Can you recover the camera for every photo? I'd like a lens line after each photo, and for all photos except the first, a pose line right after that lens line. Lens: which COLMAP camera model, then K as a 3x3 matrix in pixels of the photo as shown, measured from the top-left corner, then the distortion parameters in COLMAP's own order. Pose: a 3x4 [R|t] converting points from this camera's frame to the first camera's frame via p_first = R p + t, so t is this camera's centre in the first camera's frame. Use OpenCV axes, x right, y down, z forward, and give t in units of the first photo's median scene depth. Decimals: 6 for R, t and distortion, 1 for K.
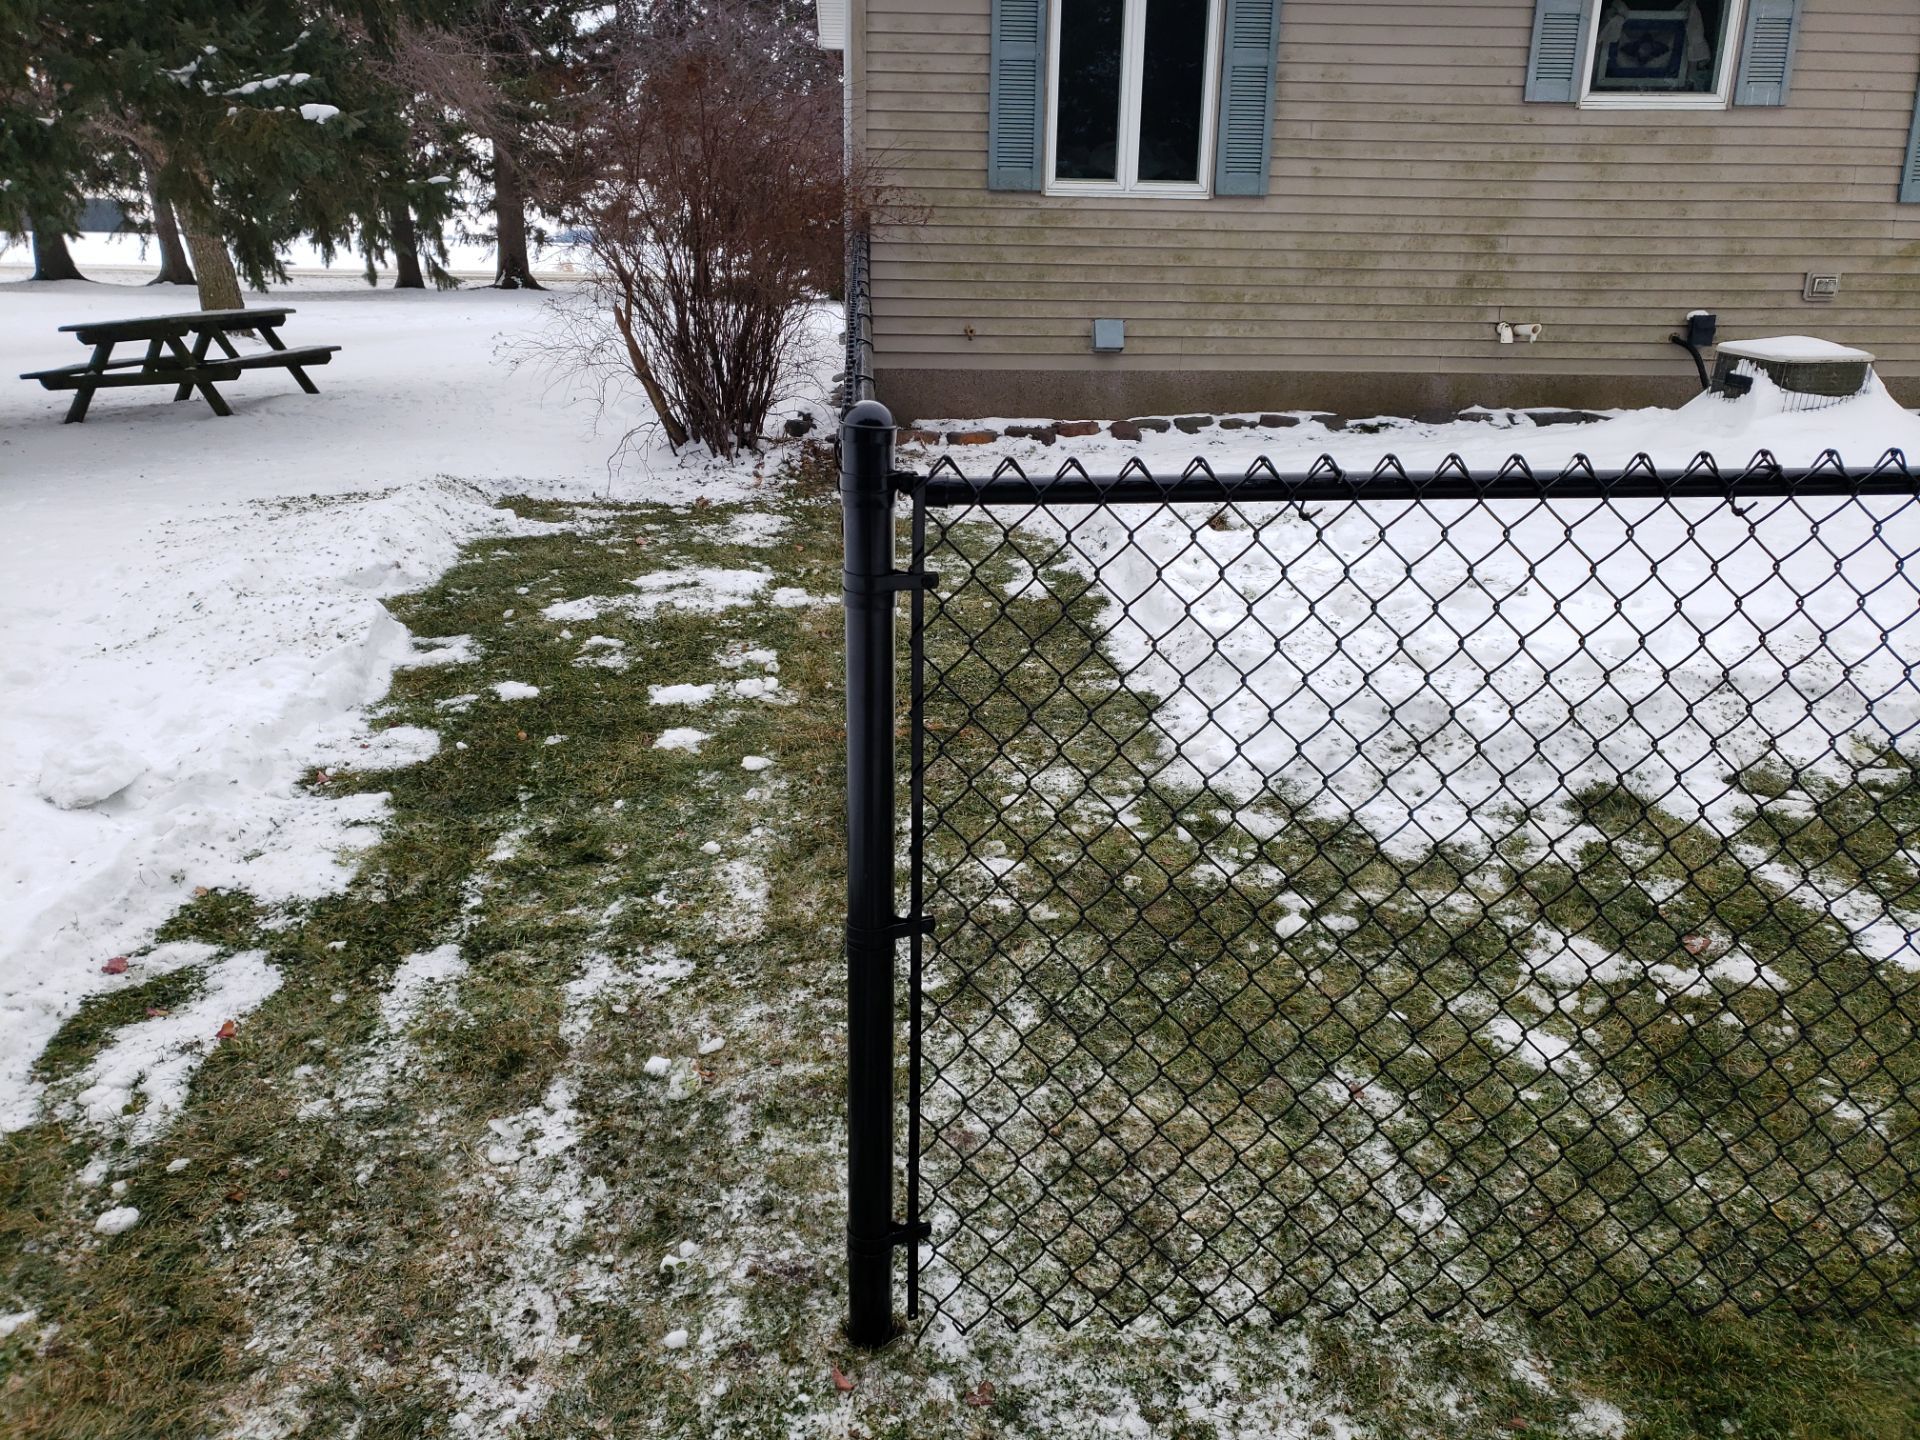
lens RADIAL K [[1493.8, 0, 949.7], [0, 1493.8, 700.1], [0, 0, 1]] dist [0.013754, 0.003769]
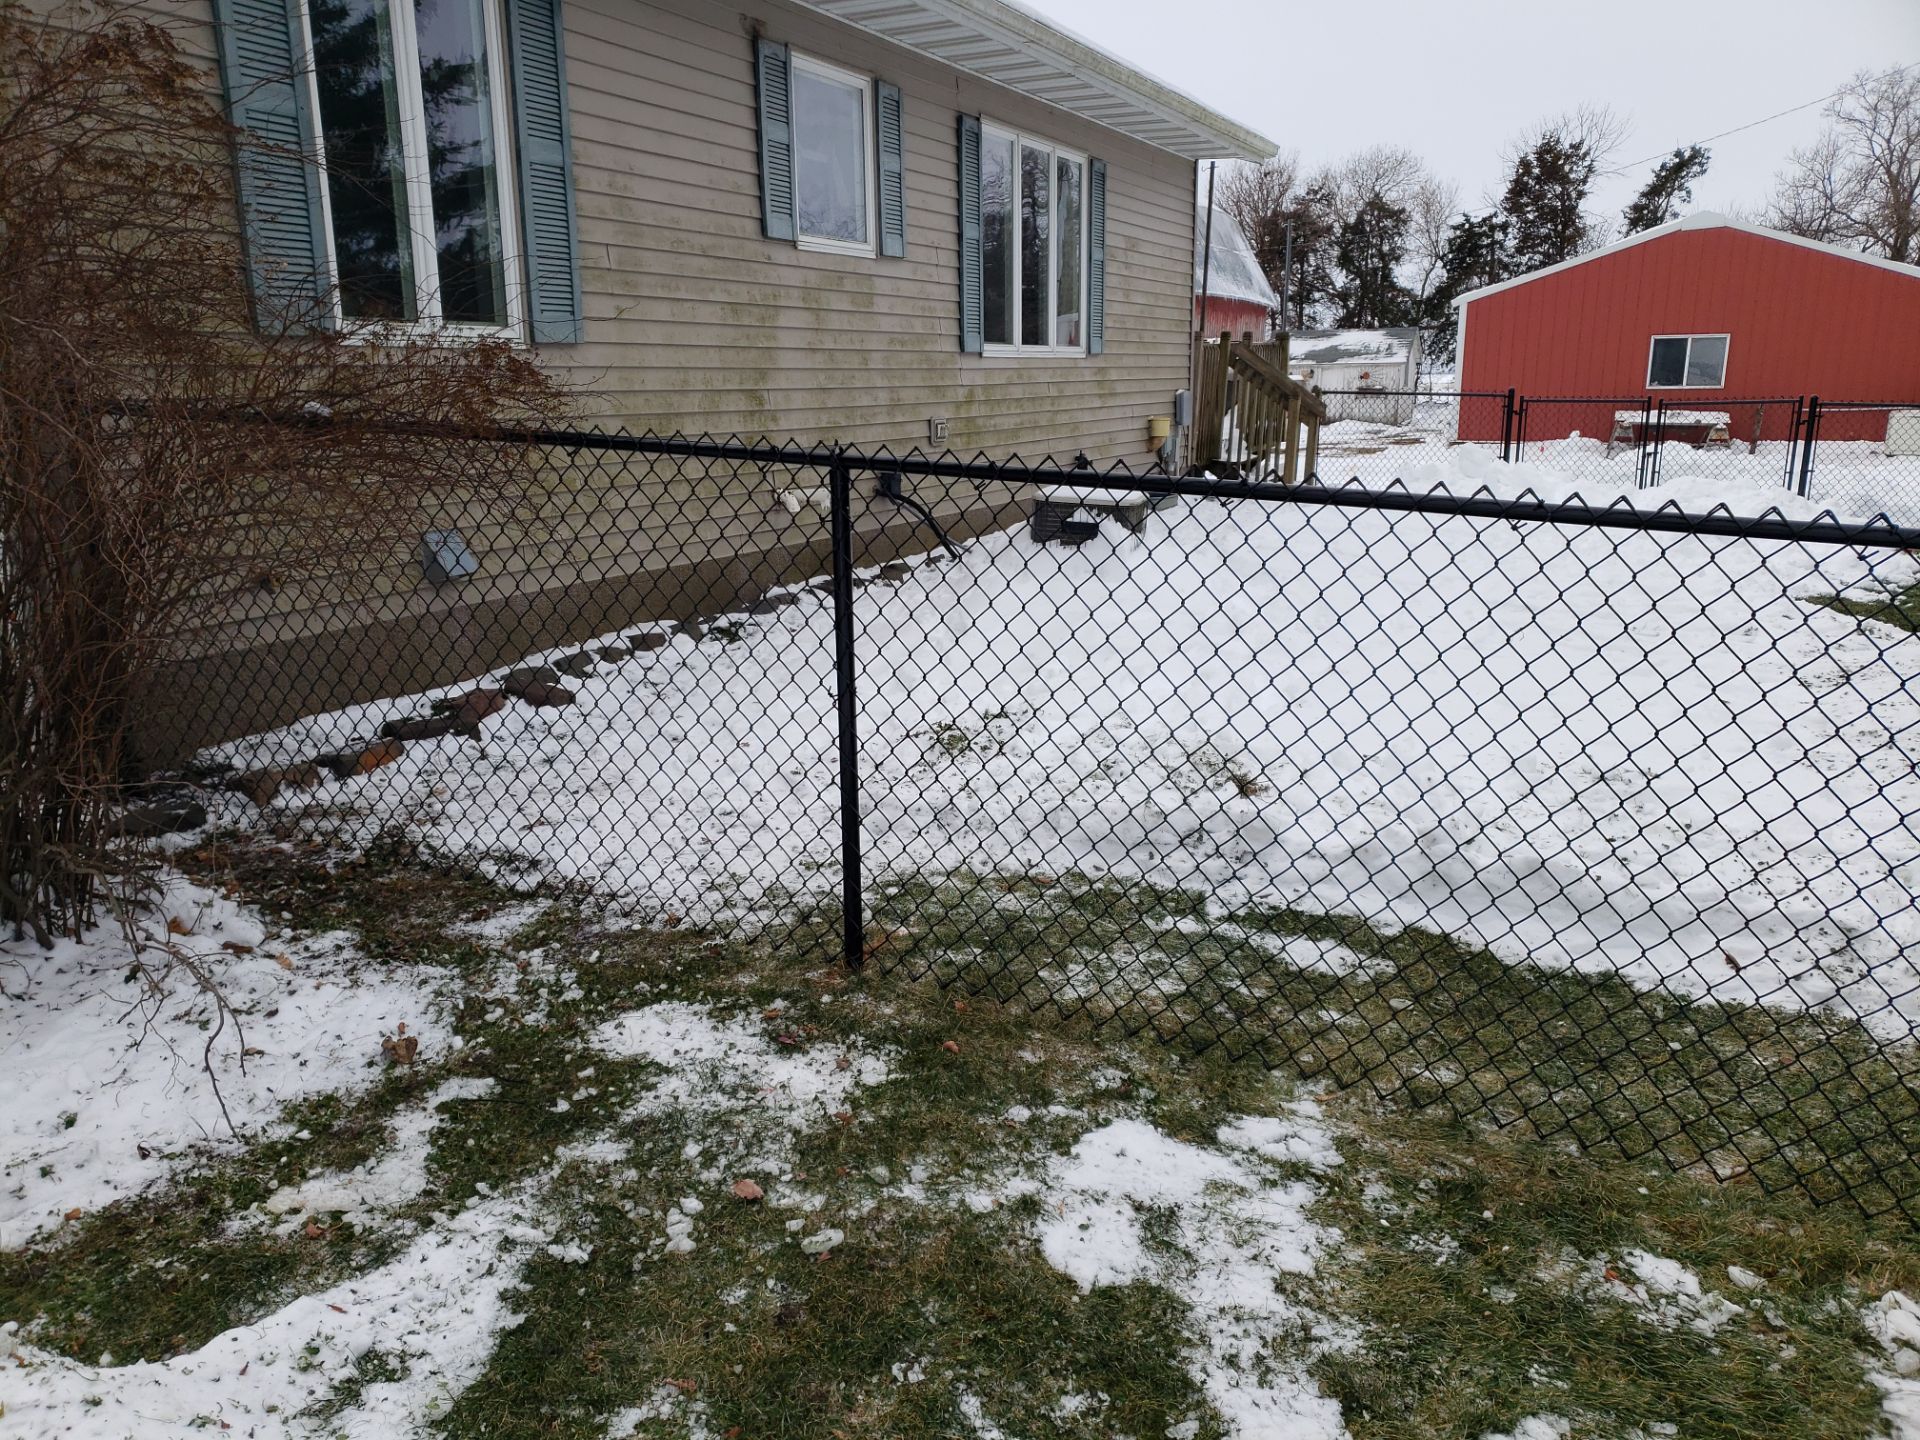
lens RADIAL K [[1489.0, 0, 932.0], [0, 1489.0, 725.9], [0, 0, 1]] dist [0.019251, 0.012311]
pose [[0.486158, -0.219816, 0.845772, -0.799423], [0.272484, 0.957724, 0.092285, -0.407842], [-0.830303, 0.185594, 0.525502, 1.161302]]
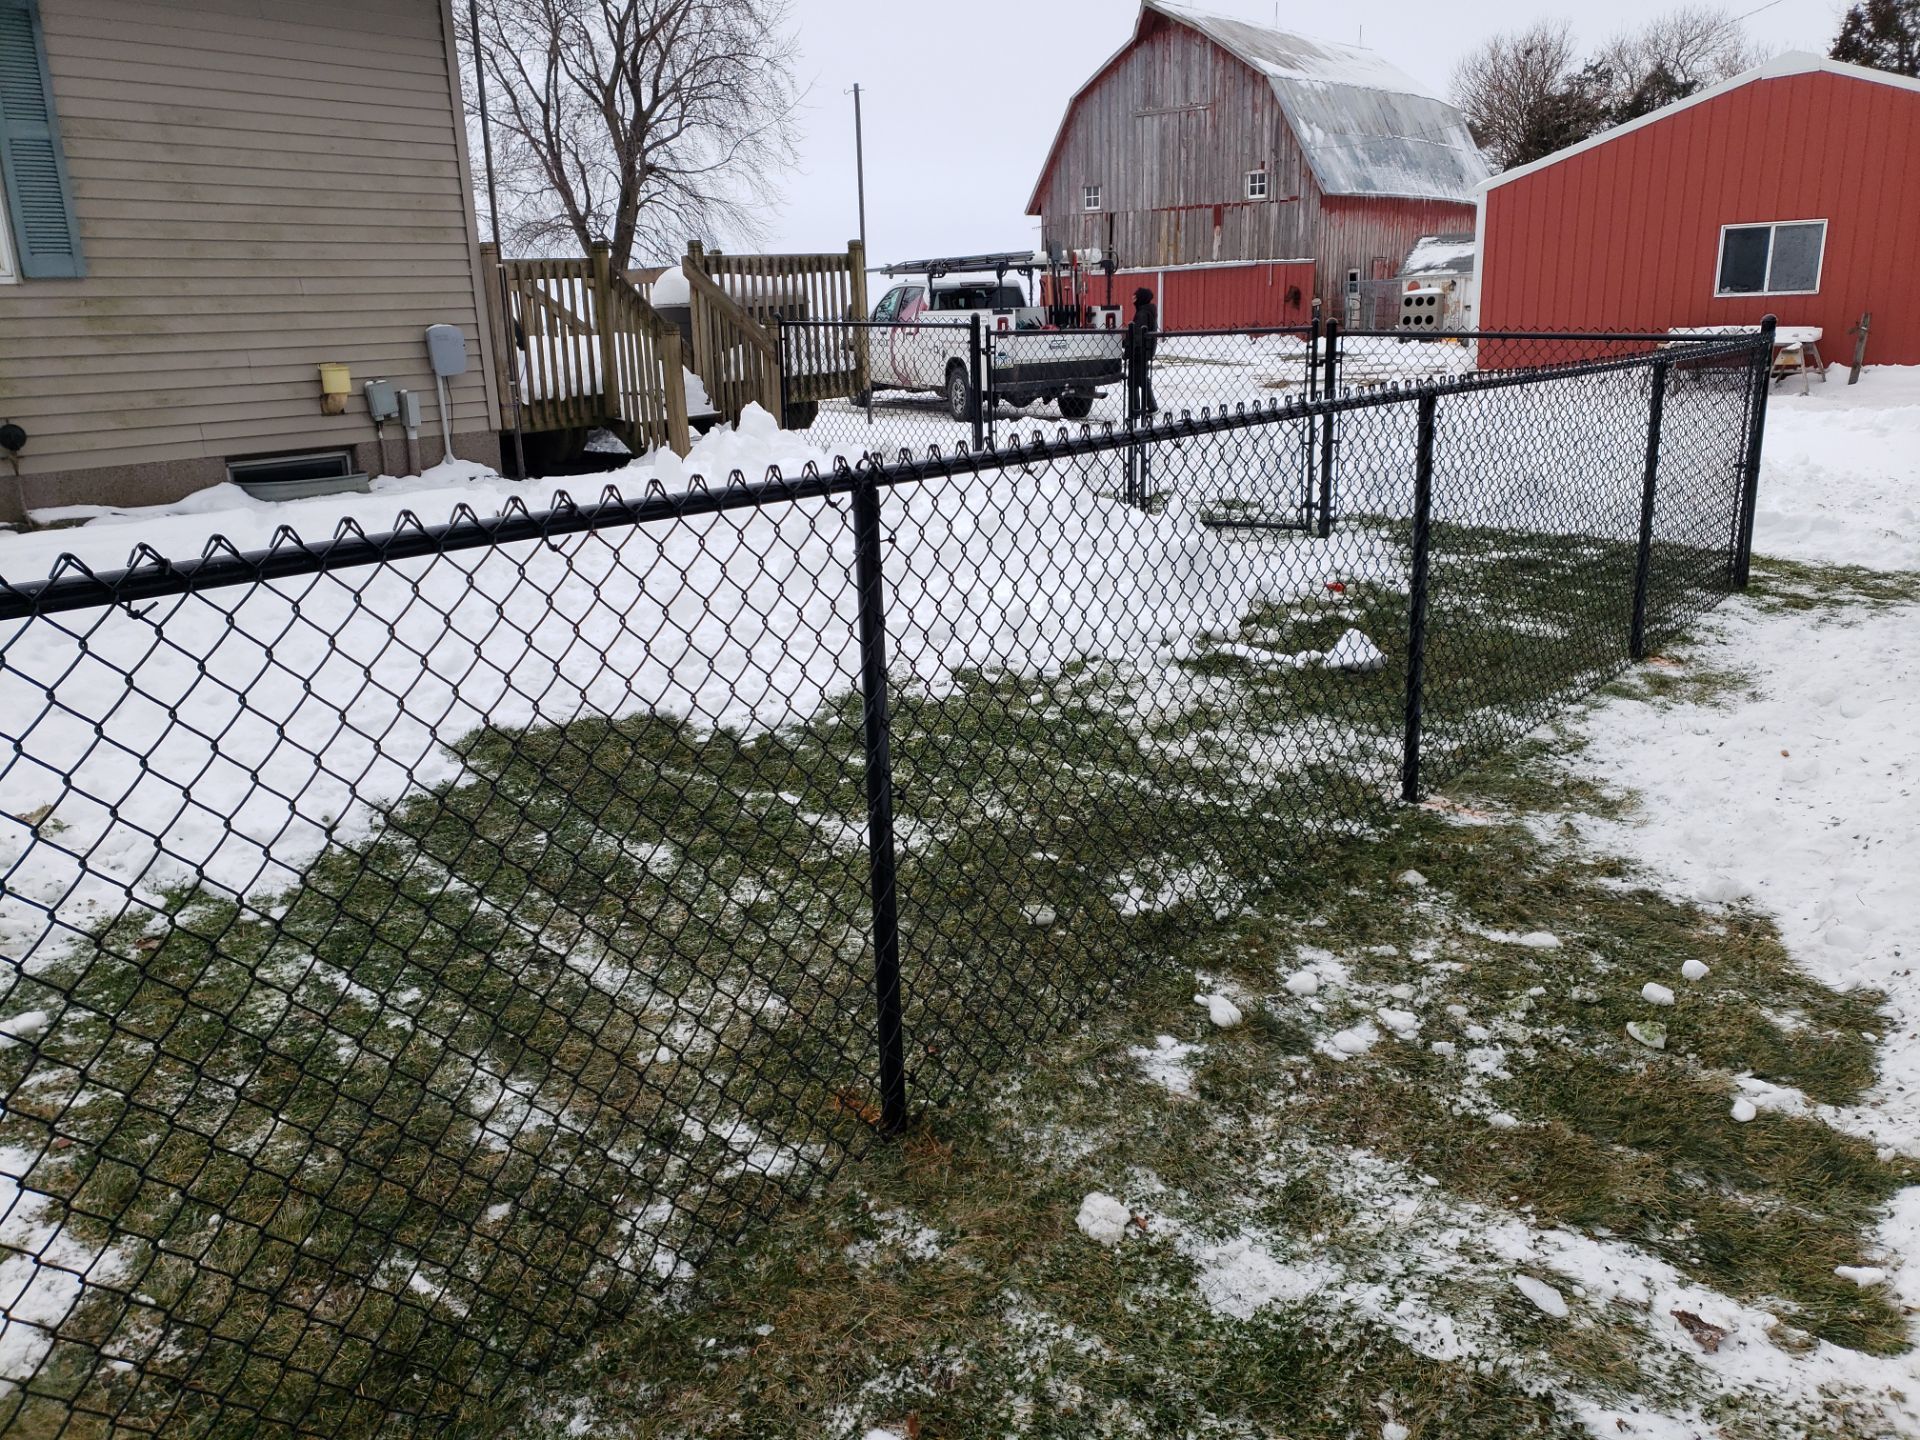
lens RADIAL K [[1493.8, 0, 949.7], [0, 1493.8, 700.1], [0, 0, 1]] dist [0.013754, 0.003769]
pose [[0.671675, -0.226102, 0.705501, 1.336126], [0.260512, 0.963555, 0.060782, -0.003442], [-0.693532, 0.142966, 0.706098, 0.088538]]
